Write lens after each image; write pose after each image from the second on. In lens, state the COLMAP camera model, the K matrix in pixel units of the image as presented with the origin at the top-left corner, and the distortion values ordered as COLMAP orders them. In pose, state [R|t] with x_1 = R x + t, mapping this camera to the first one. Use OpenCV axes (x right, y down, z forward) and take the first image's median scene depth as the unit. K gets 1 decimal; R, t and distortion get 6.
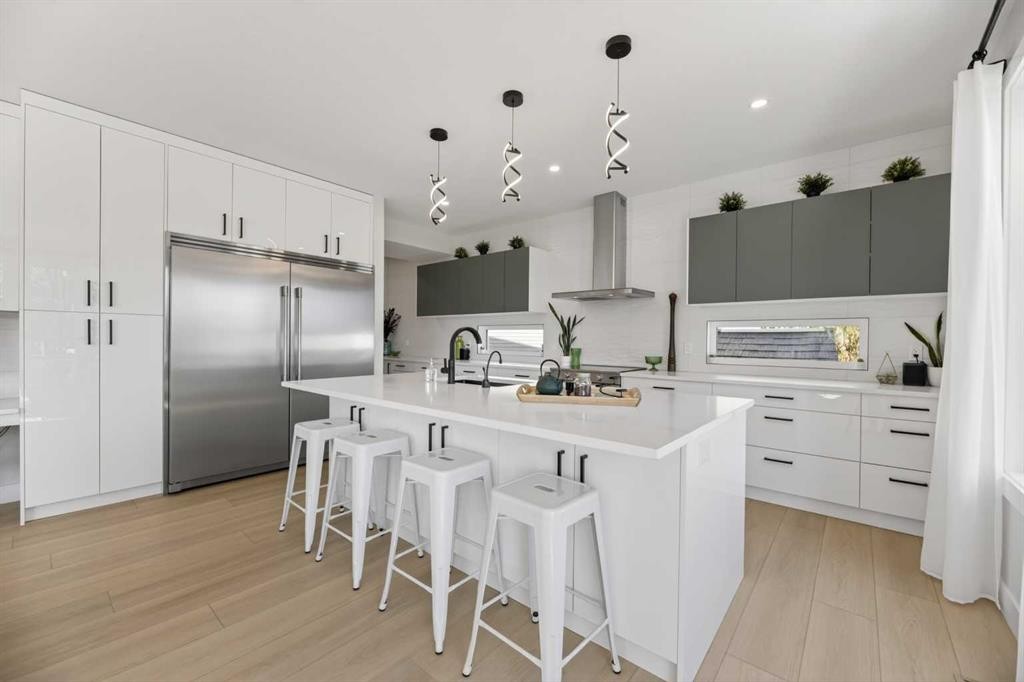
lens RADIAL K [[407.6, 0, 512.5], [0, 407.6, 338.0], [0, 0, 1]] dist [-0.000193, -0.000048]
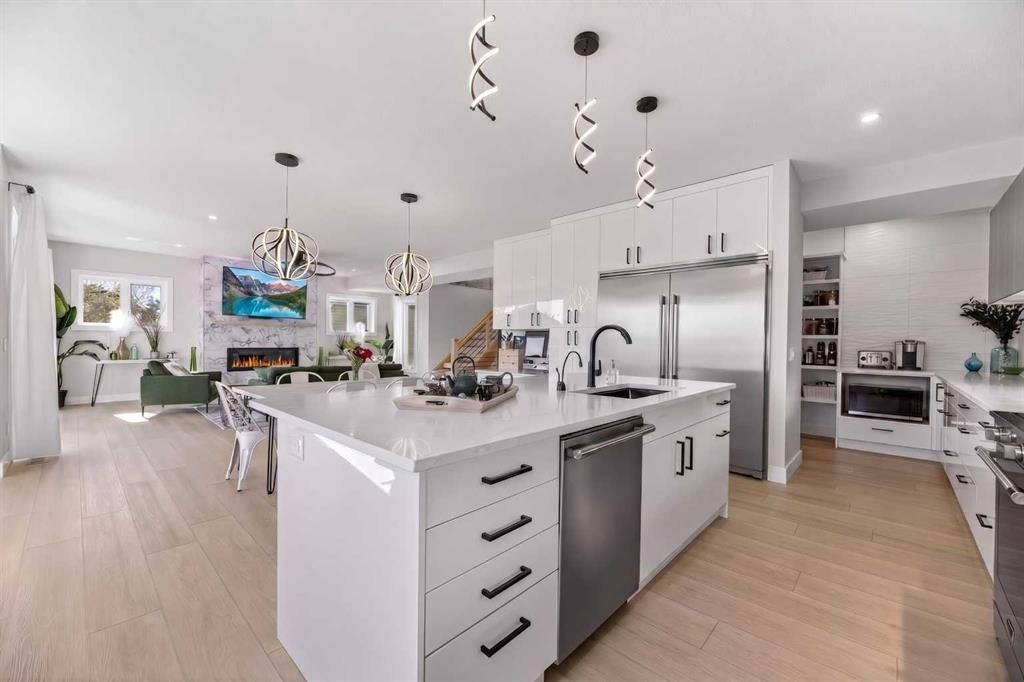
lens RADIAL K [[407.6, 0, 511.3], [0, 407.6, 343.6], [0, 0, 1]] dist [-0.000193, -0.000048]
pose [[-0.052852, -0.004187, -0.998594, 0.691829], [-0.018605, 0.999822, -0.003207, 0.018154], [0.998429, 0.018409, -0.052920, 0.749714]]
